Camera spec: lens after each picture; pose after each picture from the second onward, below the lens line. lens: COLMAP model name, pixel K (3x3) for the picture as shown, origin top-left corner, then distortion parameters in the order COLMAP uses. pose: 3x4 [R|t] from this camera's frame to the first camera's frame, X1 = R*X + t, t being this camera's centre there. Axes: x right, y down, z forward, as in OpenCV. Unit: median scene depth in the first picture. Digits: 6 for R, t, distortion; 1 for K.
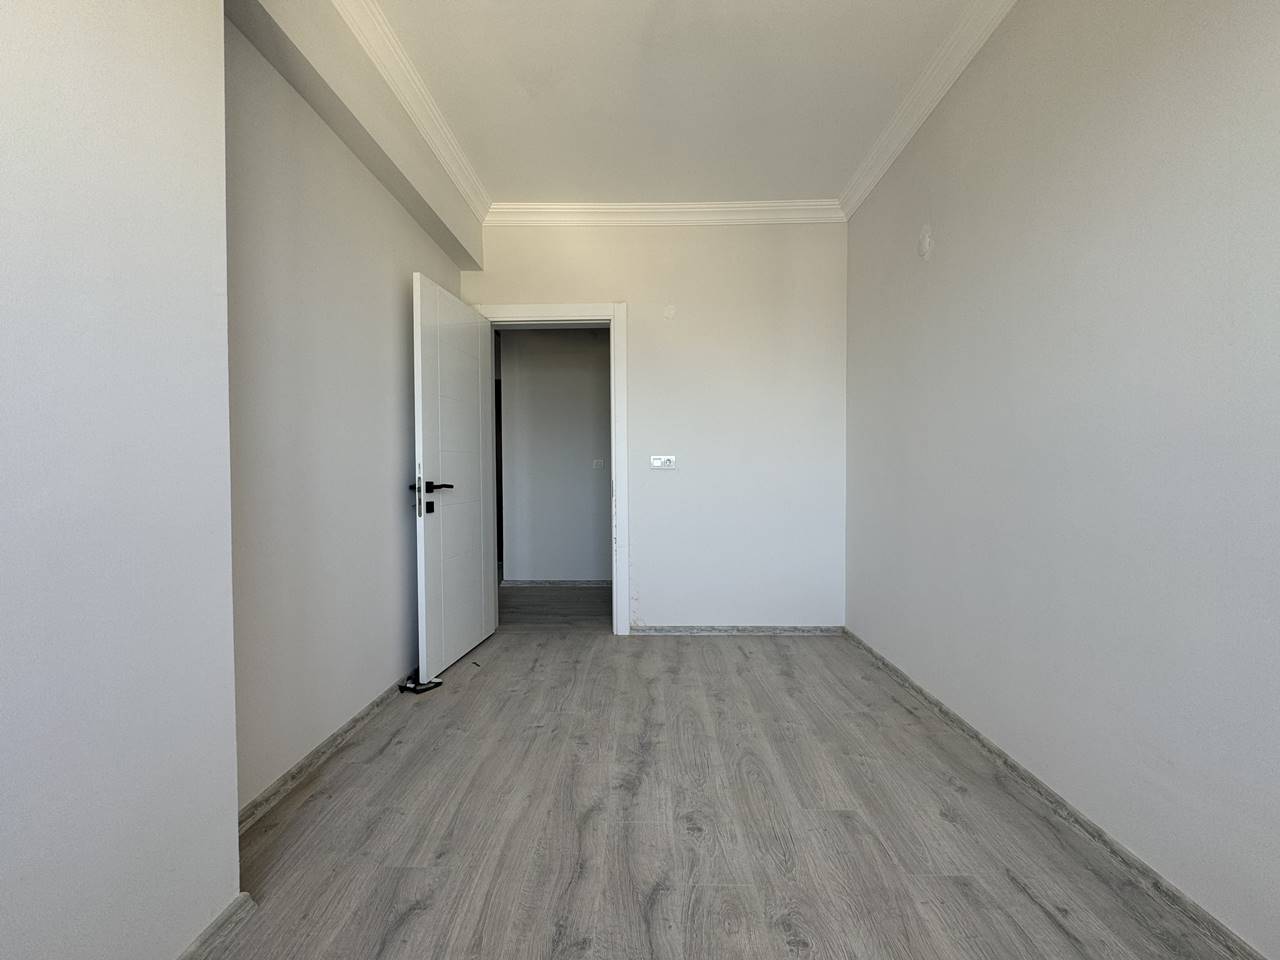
lens RADIAL K [[508.7, 0, 640.5], [0, 508.7, 481.0], [0, 0, 1]] dist [-0.003185, 0.000685]
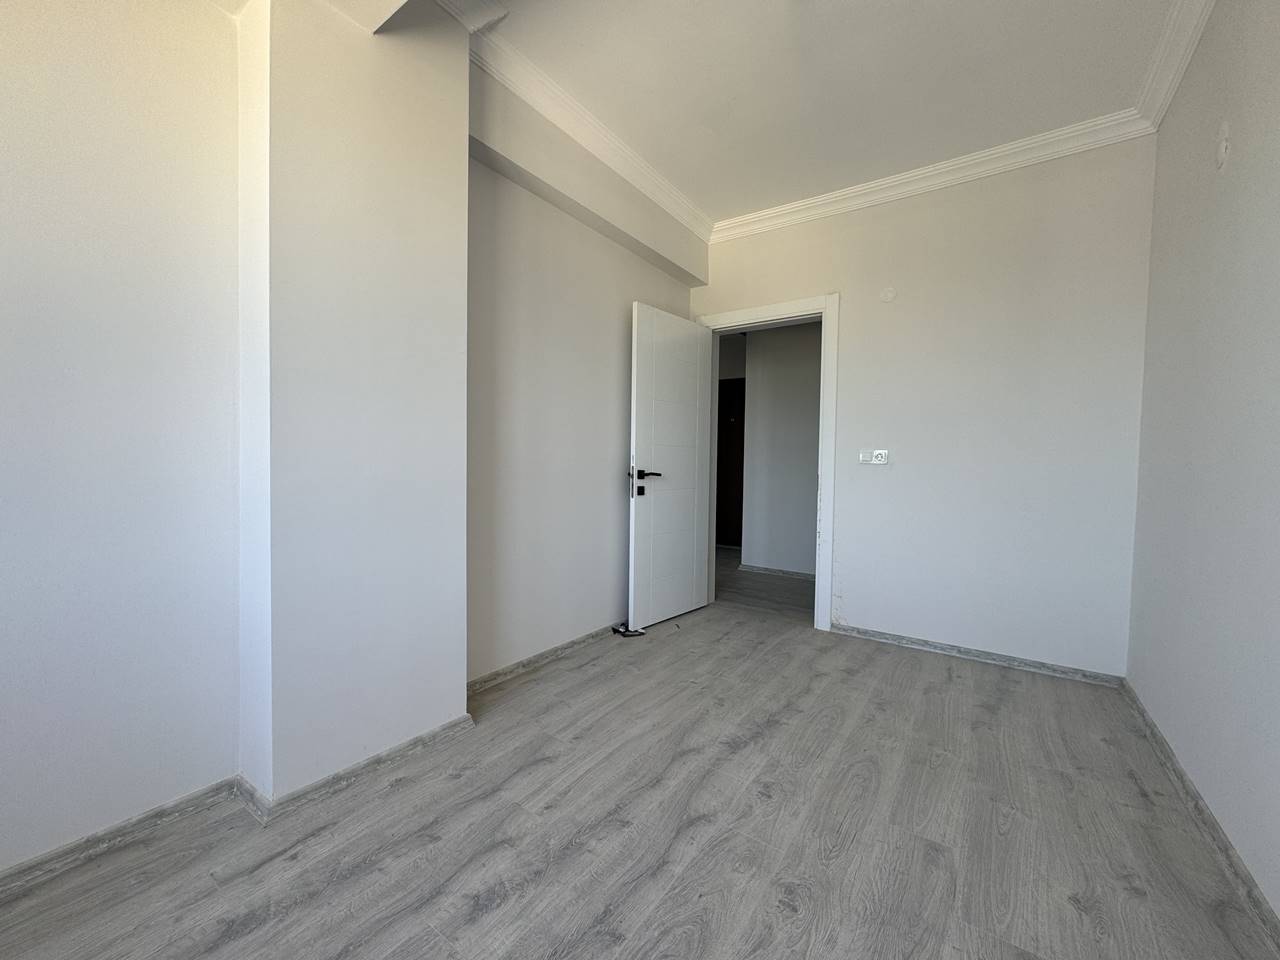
lens RADIAL K [[508.7, 0, 640.5], [0, 508.7, 481.0], [0, 0, 1]] dist [-0.003185, 0.000685]
pose [[0.829583, 0.038493, -0.557055, 0.287138], [-0.030180, 0.999254, 0.024106, -0.002240], [0.557567, -0.003186, 0.830126, -0.030381]]
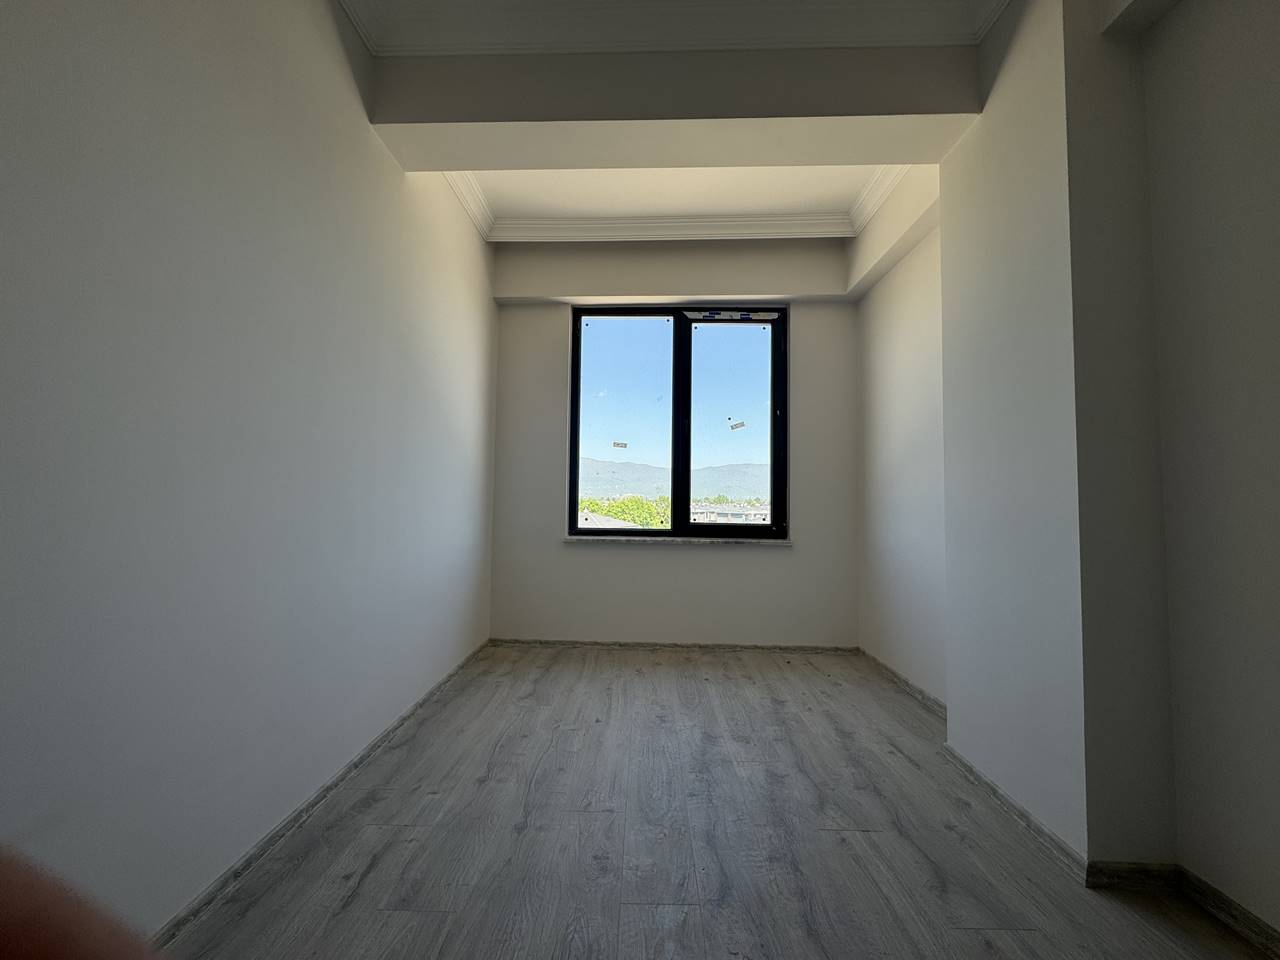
lens RADIAL K [[508.7, 0, 640.5], [0, 508.7, 481.0], [0, 0, 1]] dist [-0.003185, 0.000685]
pose [[-0.999934, -0.011062, -0.003174, 0.105663], [-0.011002, 0.999769, -0.018477, 0.002037], [0.003377, -0.018441, -0.999824, 1.058778]]
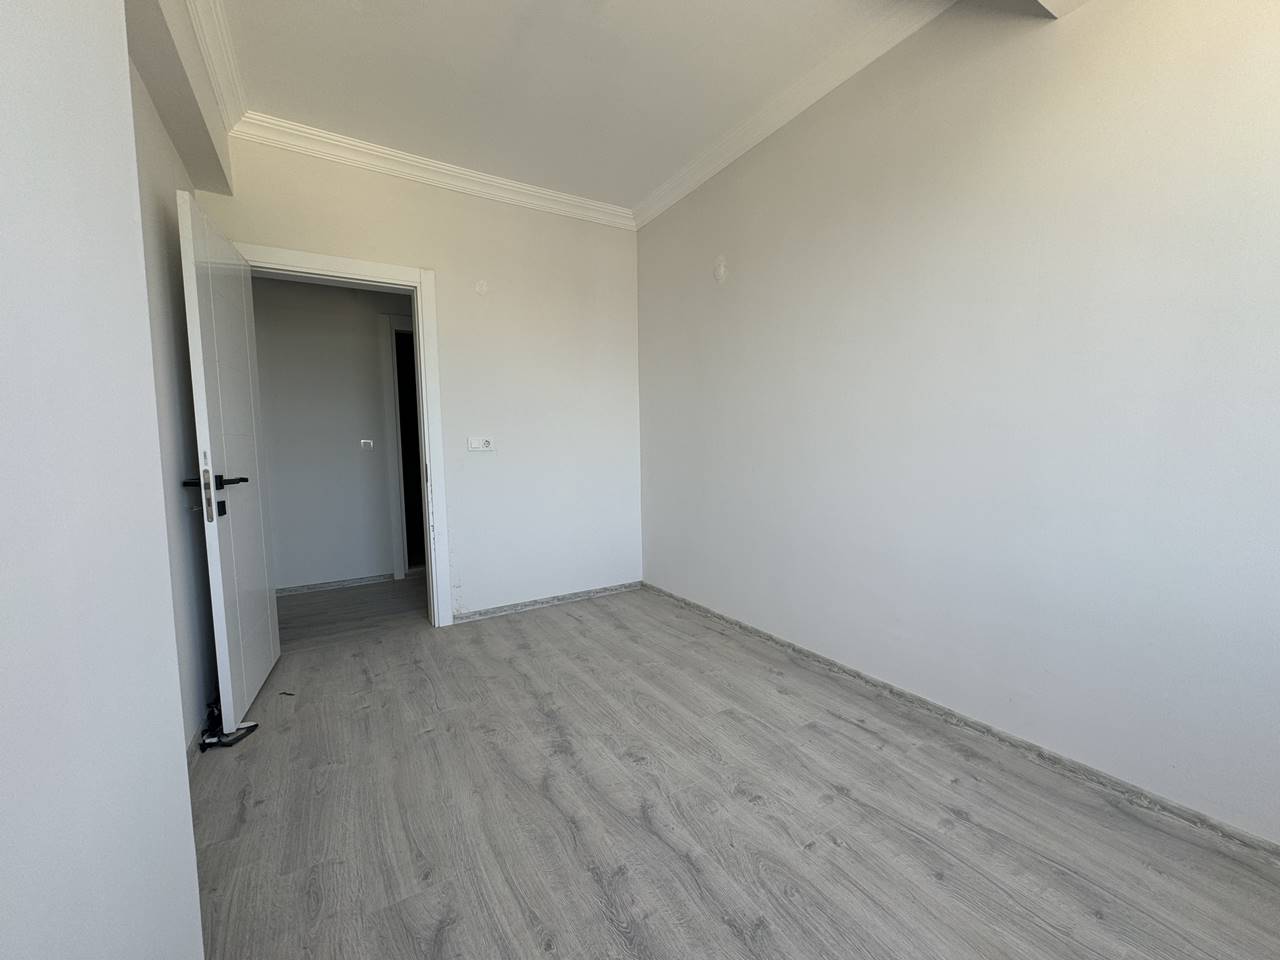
lens RADIAL K [[508.7, 0, 640.5], [0, 508.7, 481.0], [0, 0, 1]] dist [-0.003185, 0.000685]
pose [[0.842897, -0.052054, 0.535551, -0.302540], [0.025166, 0.998034, 0.057397, -0.018467], [-0.537486, -0.034902, 0.842550, 0.014973]]
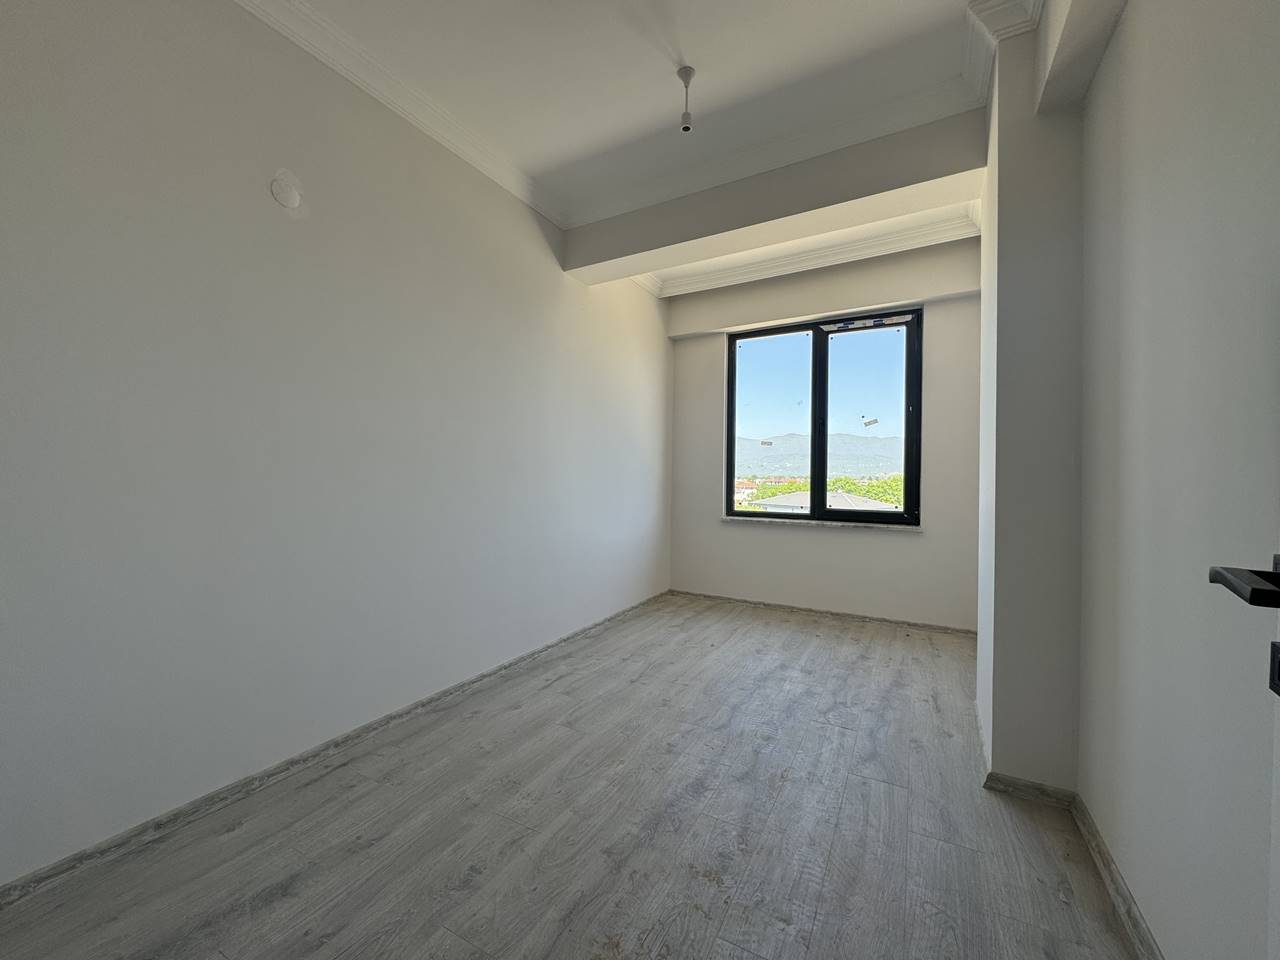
lens RADIAL K [[508.7, 0, 640.5], [0, 508.7, 481.0], [0, 0, 1]] dist [-0.003185, 0.000685]
pose [[-0.884667, -0.011704, 0.466077, -0.278960], [0.000124, 0.999679, 0.025338, -0.041027], [-0.466224, 0.022473, -0.884381, 1.383246]]
